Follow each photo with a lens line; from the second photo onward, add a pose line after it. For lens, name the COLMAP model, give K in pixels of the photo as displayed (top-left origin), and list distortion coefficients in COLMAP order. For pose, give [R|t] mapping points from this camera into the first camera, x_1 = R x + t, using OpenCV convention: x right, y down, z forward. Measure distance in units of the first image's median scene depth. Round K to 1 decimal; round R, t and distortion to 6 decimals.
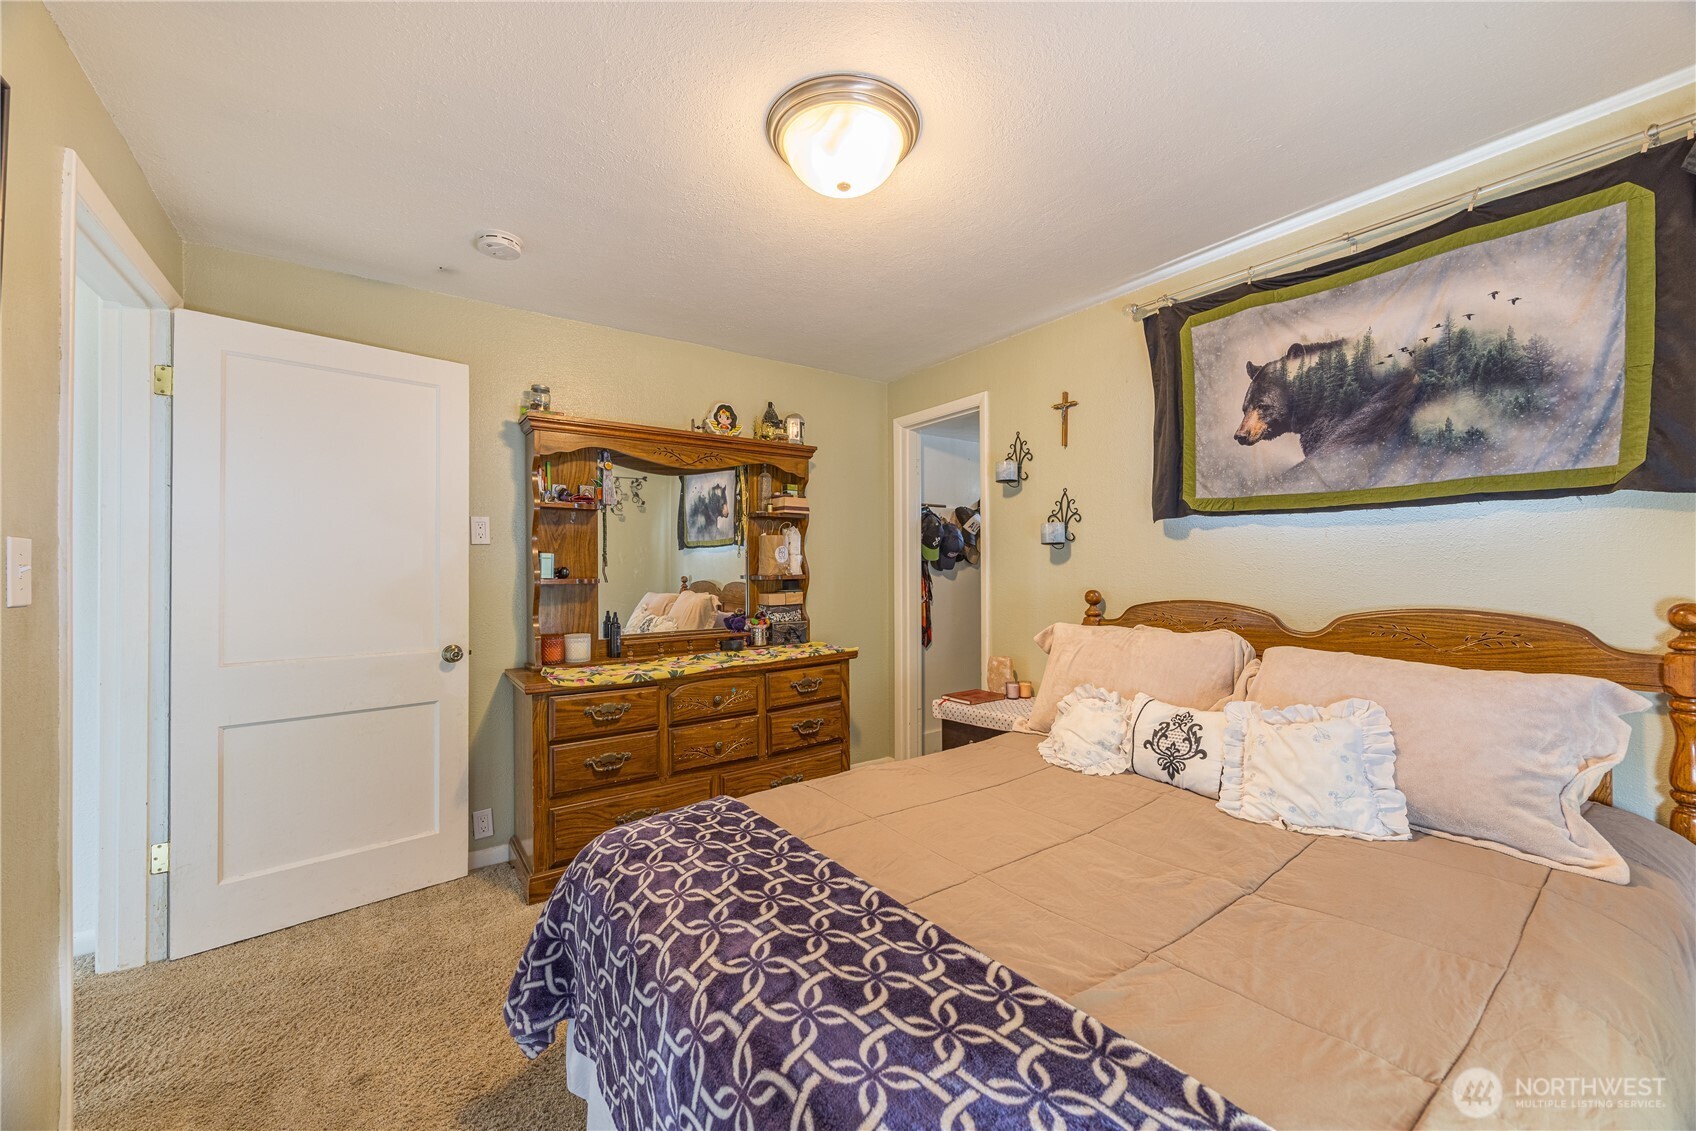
lens RADIAL K [[647.5, 0, 850.4], [0, 647.5, 563.1], [0, 0, 1]] dist [0.000018, -0.000901]
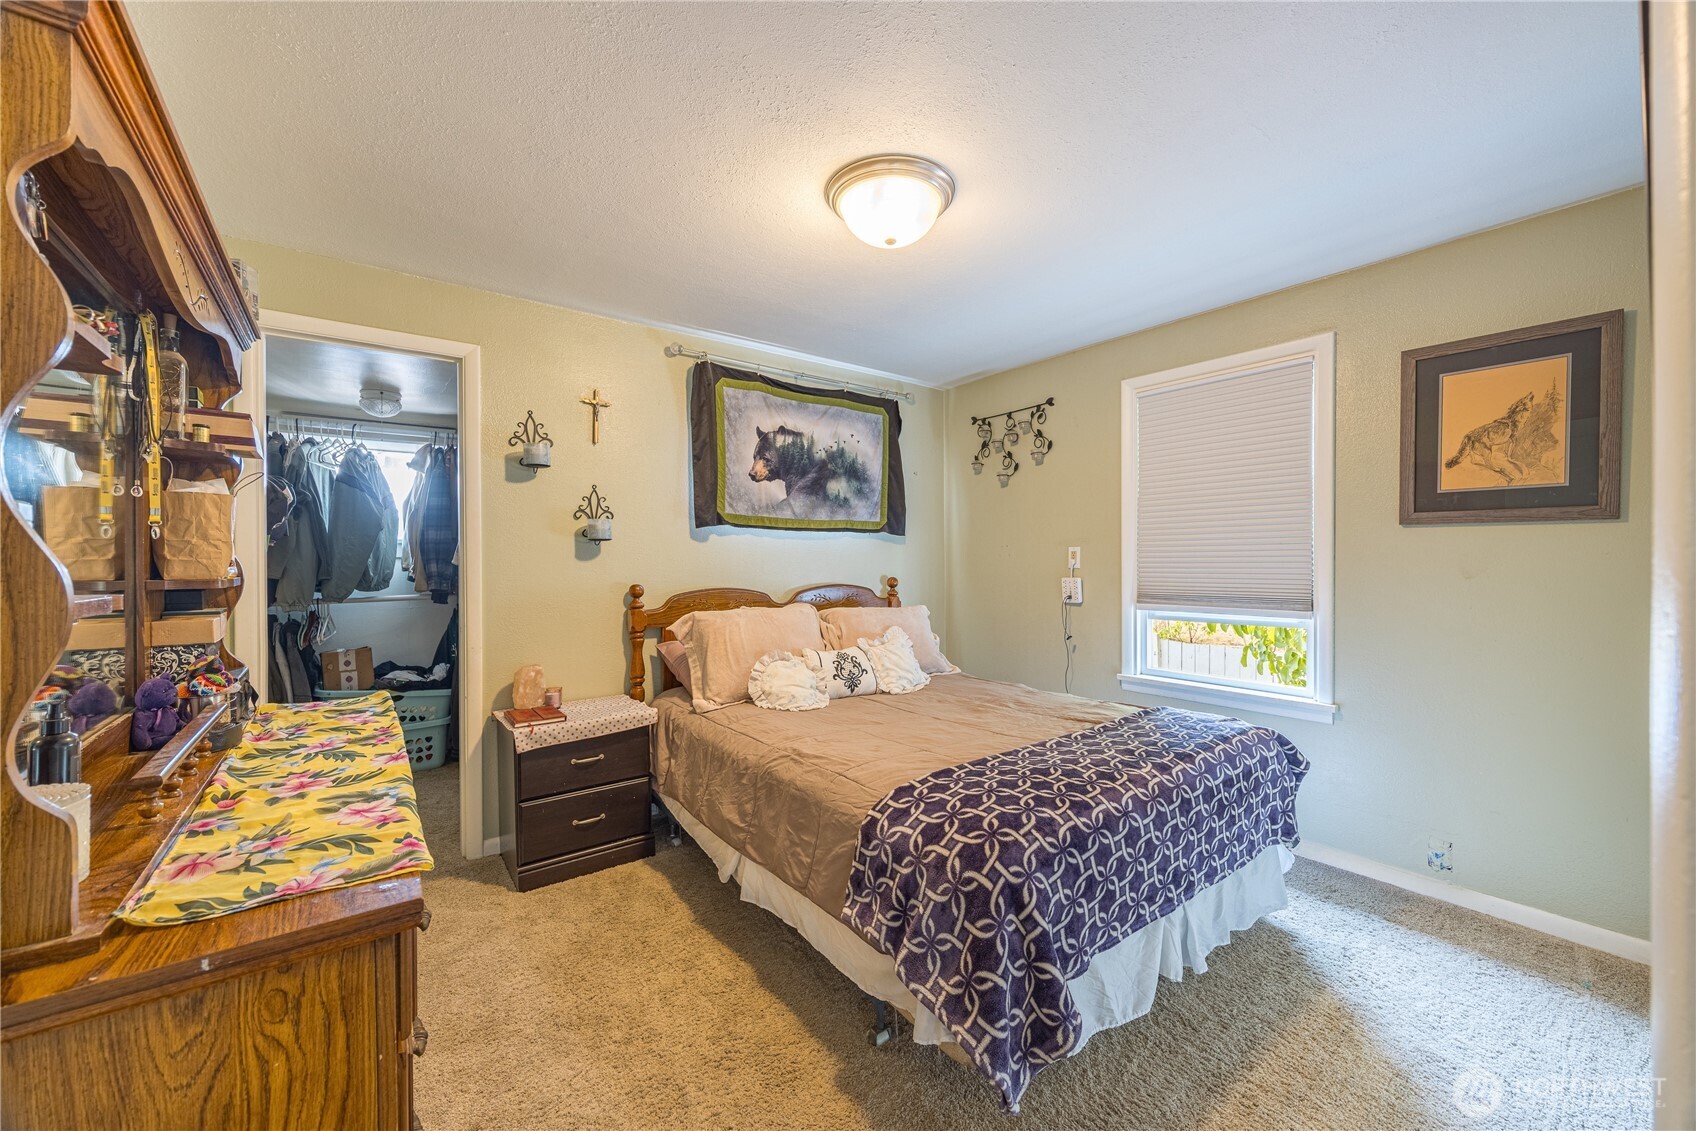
lens RADIAL K [[647.5, 0, 850.6], [0, 647.5, 568.4], [0, 0, 1]] dist [0.000018, -0.000901]
pose [[-0.011529, -0.002009, 0.999932, -0.932464], [-0.002750, 0.999994, 0.001977, 0.014886], [-0.999930, -0.002727, -0.011535, 0.842065]]
